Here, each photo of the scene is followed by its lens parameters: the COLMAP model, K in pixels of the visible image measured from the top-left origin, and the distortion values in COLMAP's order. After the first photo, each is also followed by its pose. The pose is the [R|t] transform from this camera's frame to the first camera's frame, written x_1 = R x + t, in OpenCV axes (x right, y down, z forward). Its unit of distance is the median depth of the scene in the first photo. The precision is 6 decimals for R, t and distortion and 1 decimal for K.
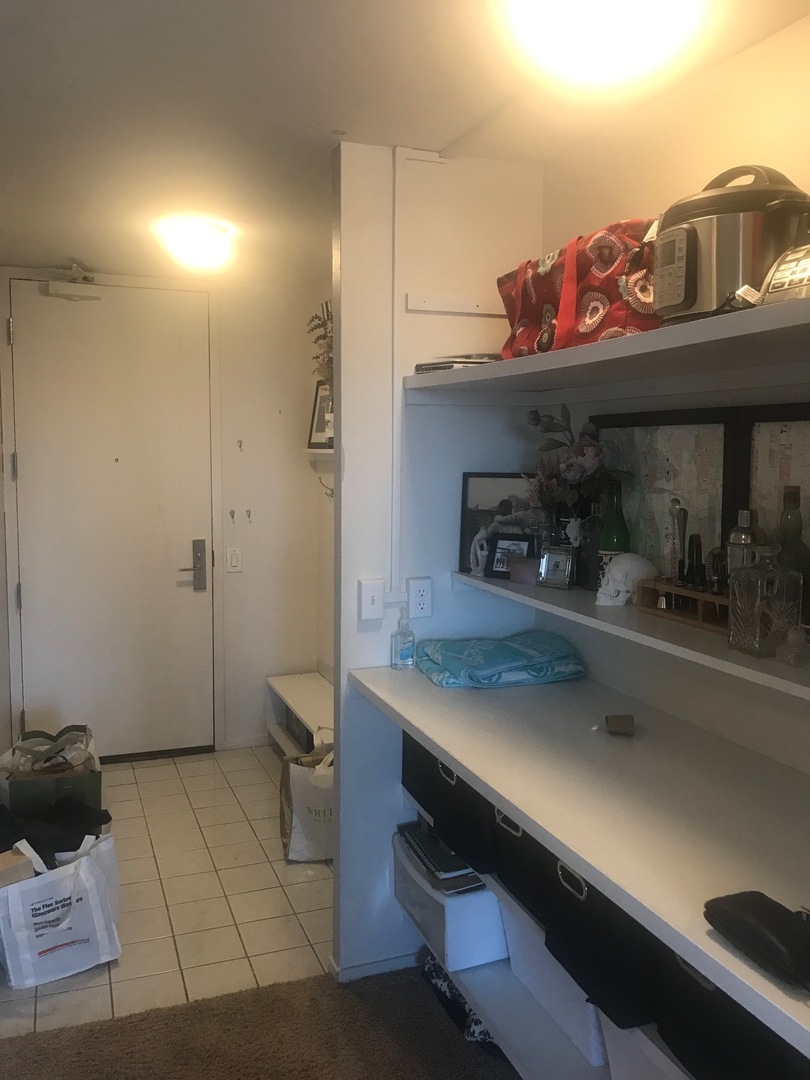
lens RADIAL K [[890.5, 0, 405.0], [0, 890.5, 540.0], [0, 0, 1]] dist [0.001524, -0.000375]
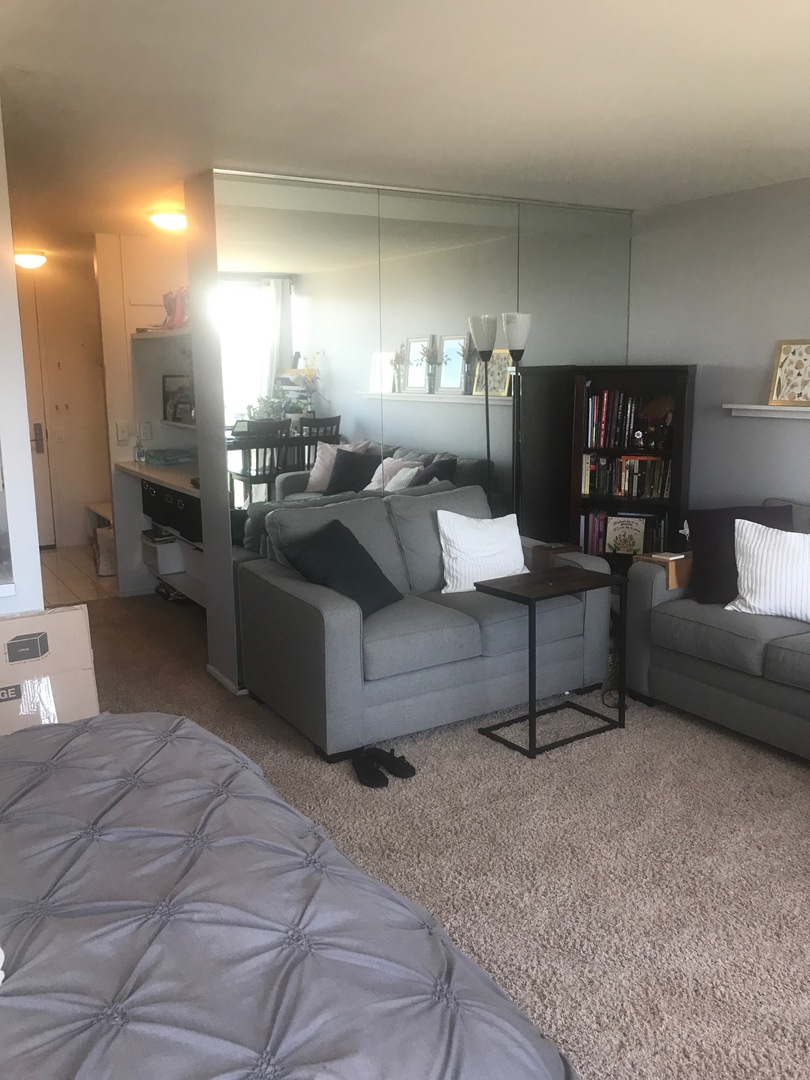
lens RADIAL K [[890.5, 0, 405.0], [0, 890.5, 540.0], [0, 0, 1]] dist [0.001524, -0.000375]
pose [[0.983290, -0.052231, 0.174393, 0.261589], [0.037129, 0.995360, 0.088763, 0.166845], [-0.178220, -0.080805, 0.980667, -1.407211]]
